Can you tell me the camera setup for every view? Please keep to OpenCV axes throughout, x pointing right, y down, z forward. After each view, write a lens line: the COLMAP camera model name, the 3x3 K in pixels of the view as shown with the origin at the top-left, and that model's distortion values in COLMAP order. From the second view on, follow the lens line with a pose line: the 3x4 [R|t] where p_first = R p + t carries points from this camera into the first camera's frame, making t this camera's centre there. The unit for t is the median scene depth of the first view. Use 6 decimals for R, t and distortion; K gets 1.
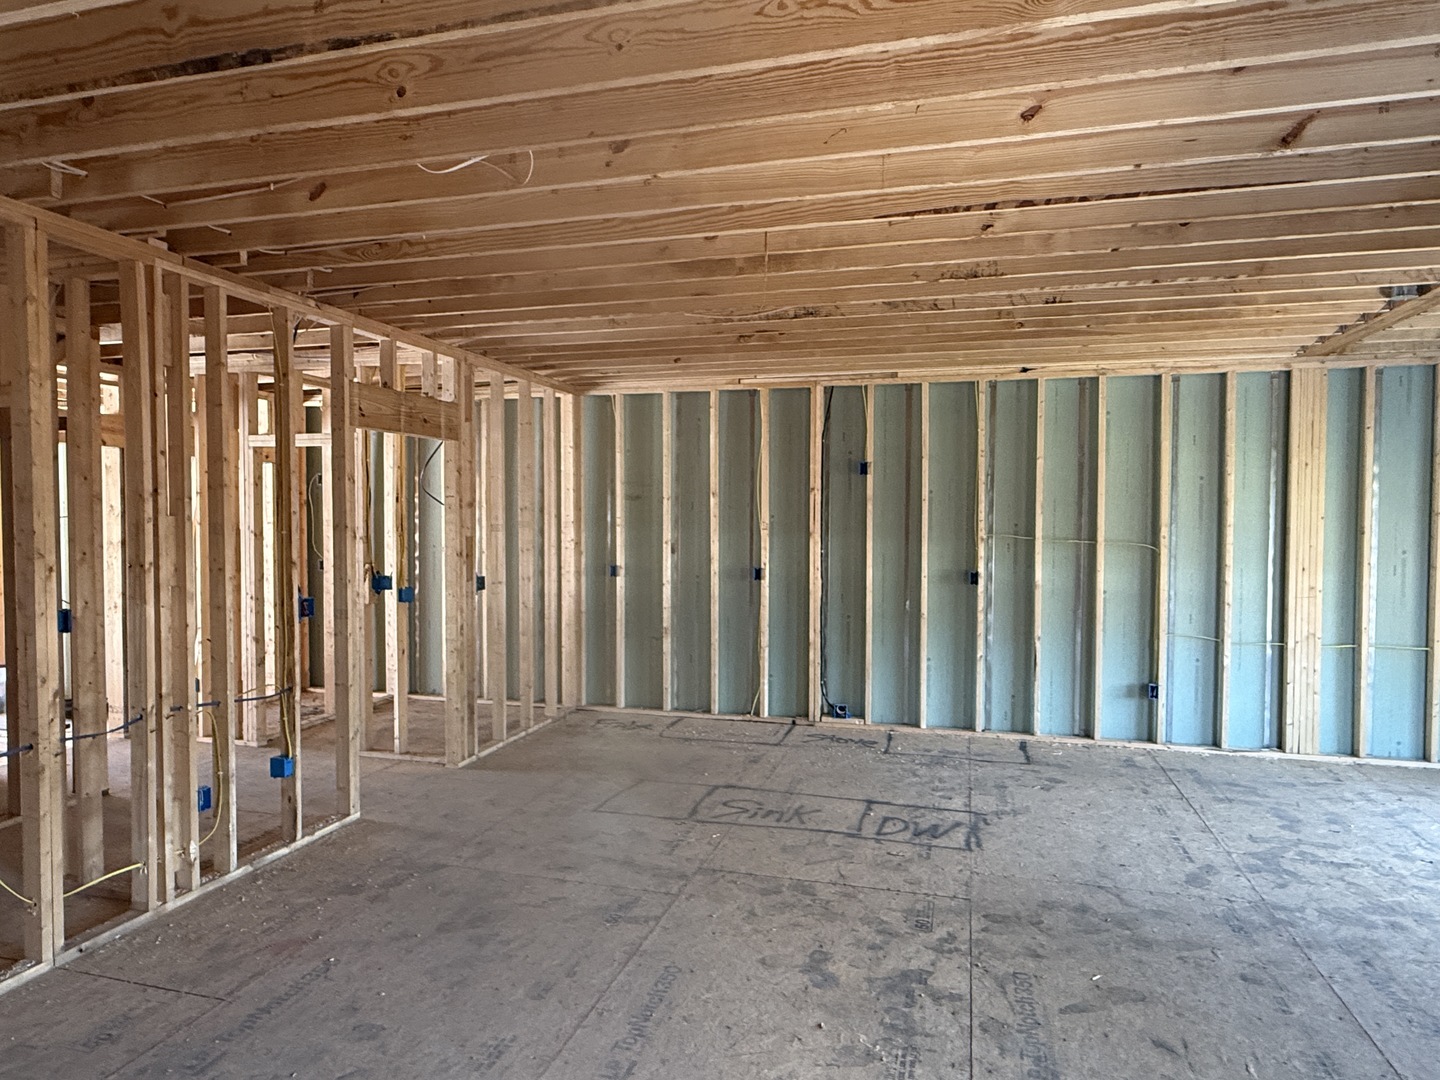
lens RADIAL K [[916.4, 0, 712.1], [0, 916.4, 542.7], [0, 0, 1]] dist [-0.002240, -0.002780]
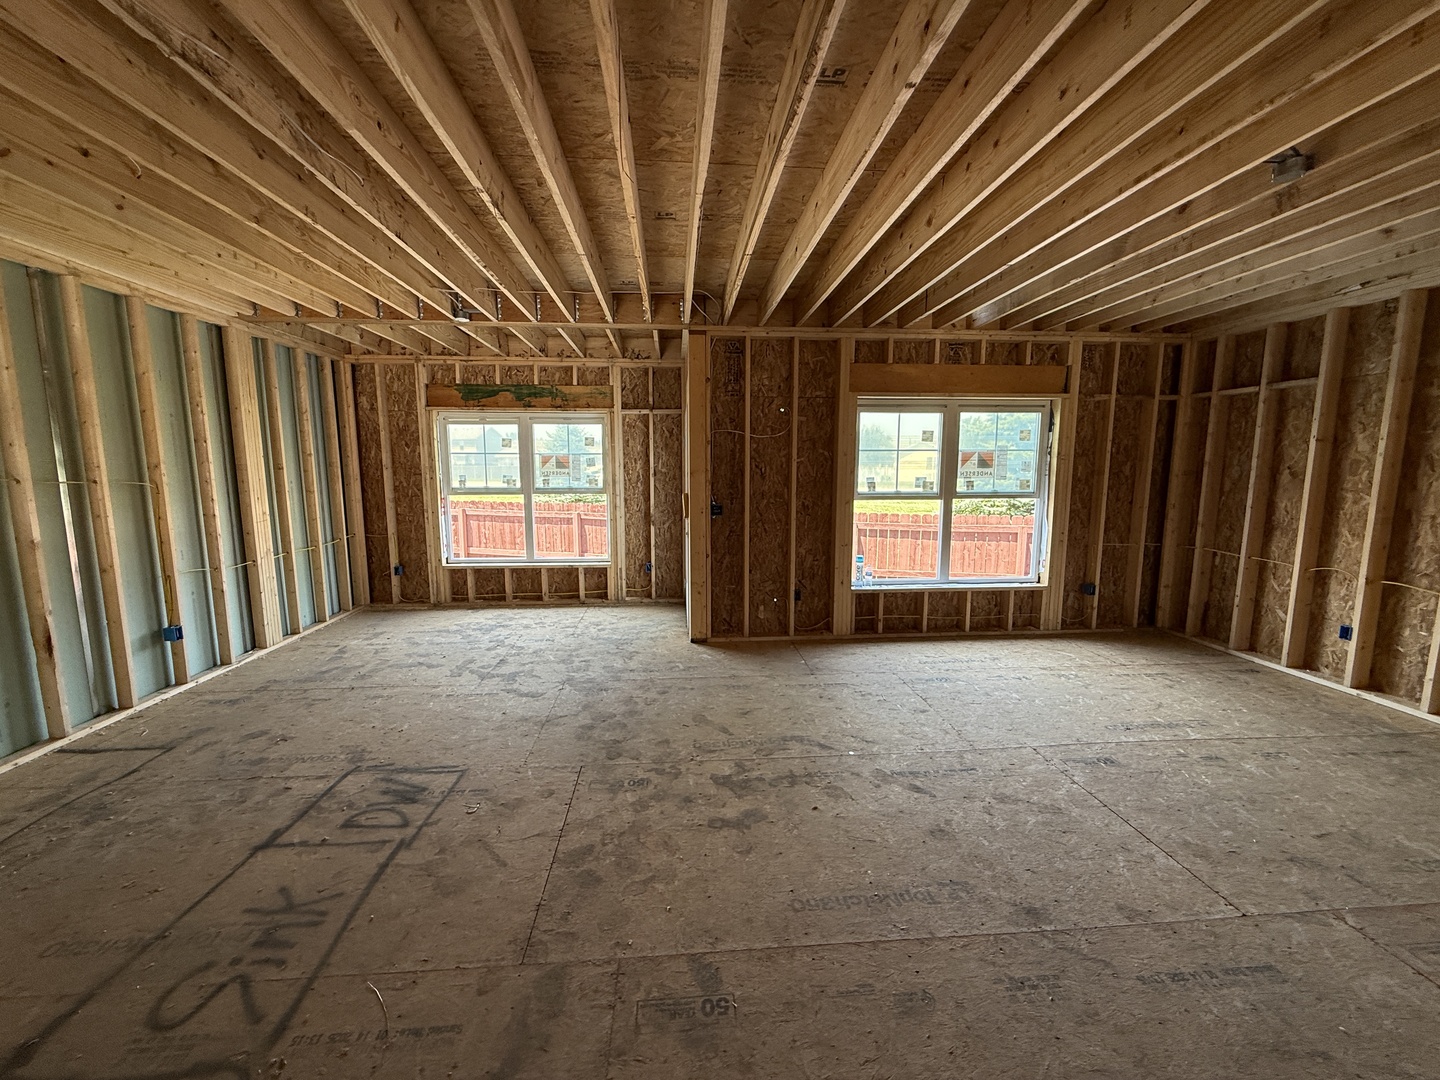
lens RADIAL K [[577.1, 0, 727.8], [0, 577.1, 544.9], [0, 0, 1]] dist [-0.007262, 0.000444]
pose [[-0.368510, -0.127393, 0.920853, -0.369993], [0.028855, 0.988521, 0.148302, -0.004393], [-0.929176, 0.081222, -0.360604, 0.878520]]
